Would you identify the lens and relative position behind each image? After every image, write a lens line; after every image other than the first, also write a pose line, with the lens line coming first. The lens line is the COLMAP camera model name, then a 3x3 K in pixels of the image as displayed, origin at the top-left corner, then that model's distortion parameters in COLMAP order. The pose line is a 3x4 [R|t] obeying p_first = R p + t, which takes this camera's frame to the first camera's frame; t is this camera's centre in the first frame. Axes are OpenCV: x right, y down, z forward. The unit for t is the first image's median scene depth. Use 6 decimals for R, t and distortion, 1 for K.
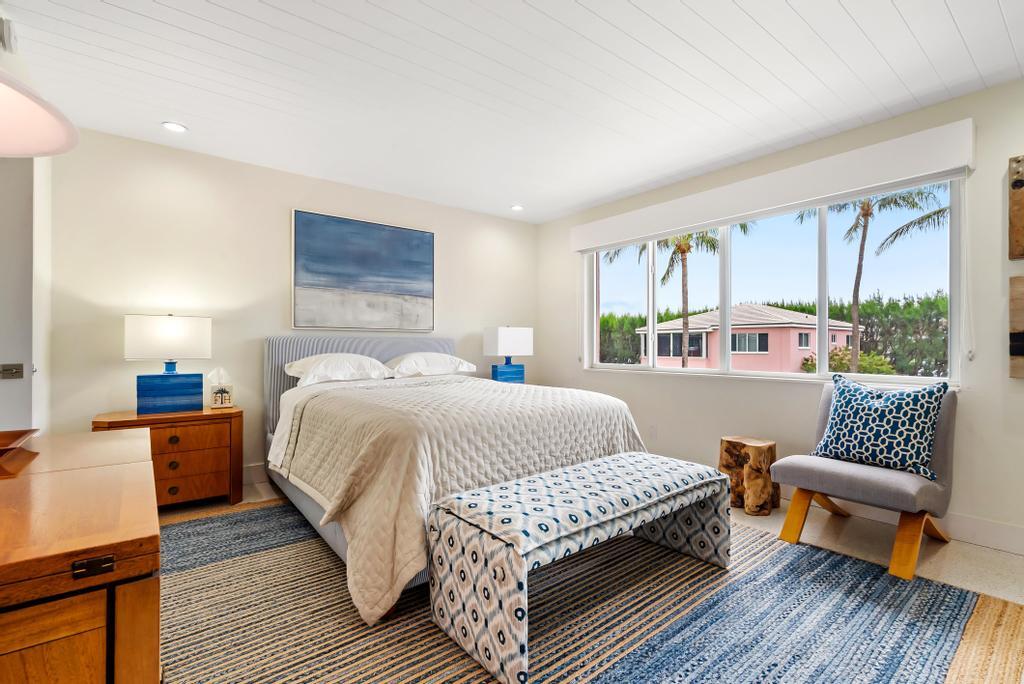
lens RADIAL K [[461.0, 0, 510.2], [0, 461.0, 342.2], [0, 0, 1]] dist [-0.004422, 0.001204]
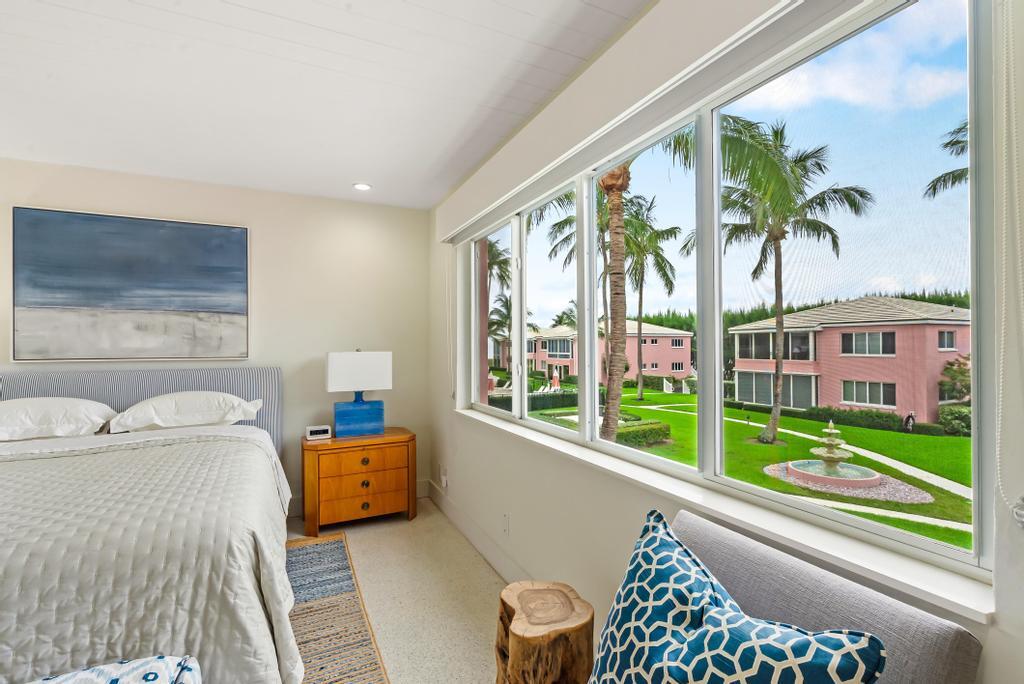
lens RADIAL K [[461.0, 0, 510.2], [0, 461.0, 342.2], [0, 0, 1]] dist [-0.004422, 0.001204]
pose [[0.978301, -0.006917, -0.207072, 0.425392], [0.007135, 0.999974, 0.000307, -0.049578], [0.207065, -0.001778, 0.978326, 0.367557]]
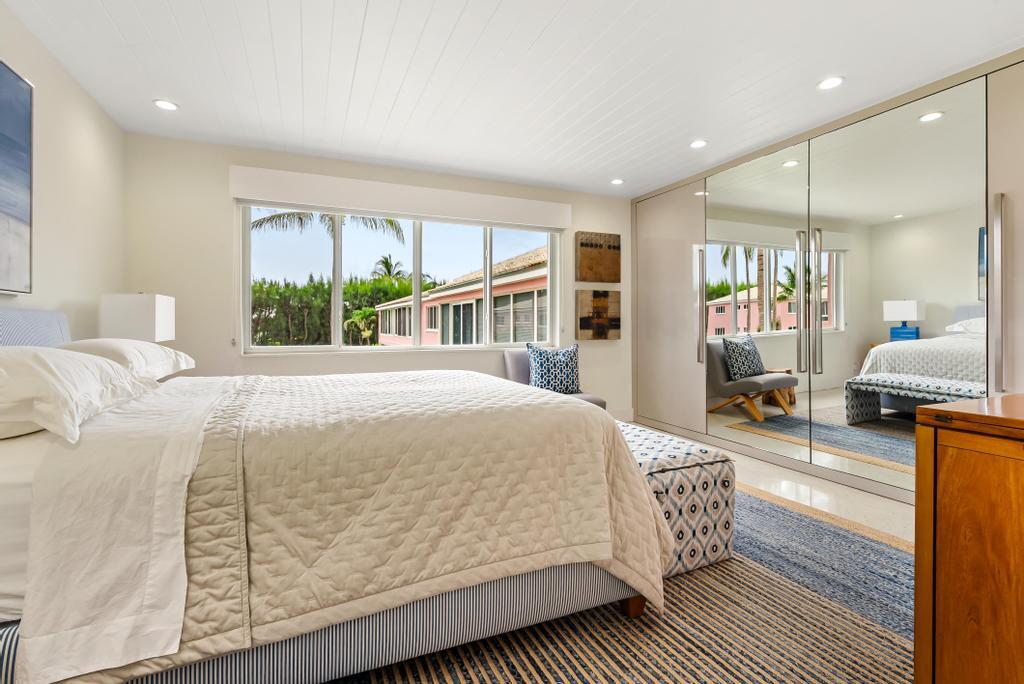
lens RADIAL K [[470.4, 0, 508.2], [0, 470.4, 322.3], [0, 0, 1]] dist [-0.001904, -0.000006]
pose [[0.248991, 0.002002, 0.968504, -0.530165], [-0.006883, 0.999976, -0.000298, 0.001237], [-0.968481, -0.006592, 0.248999, 0.423597]]
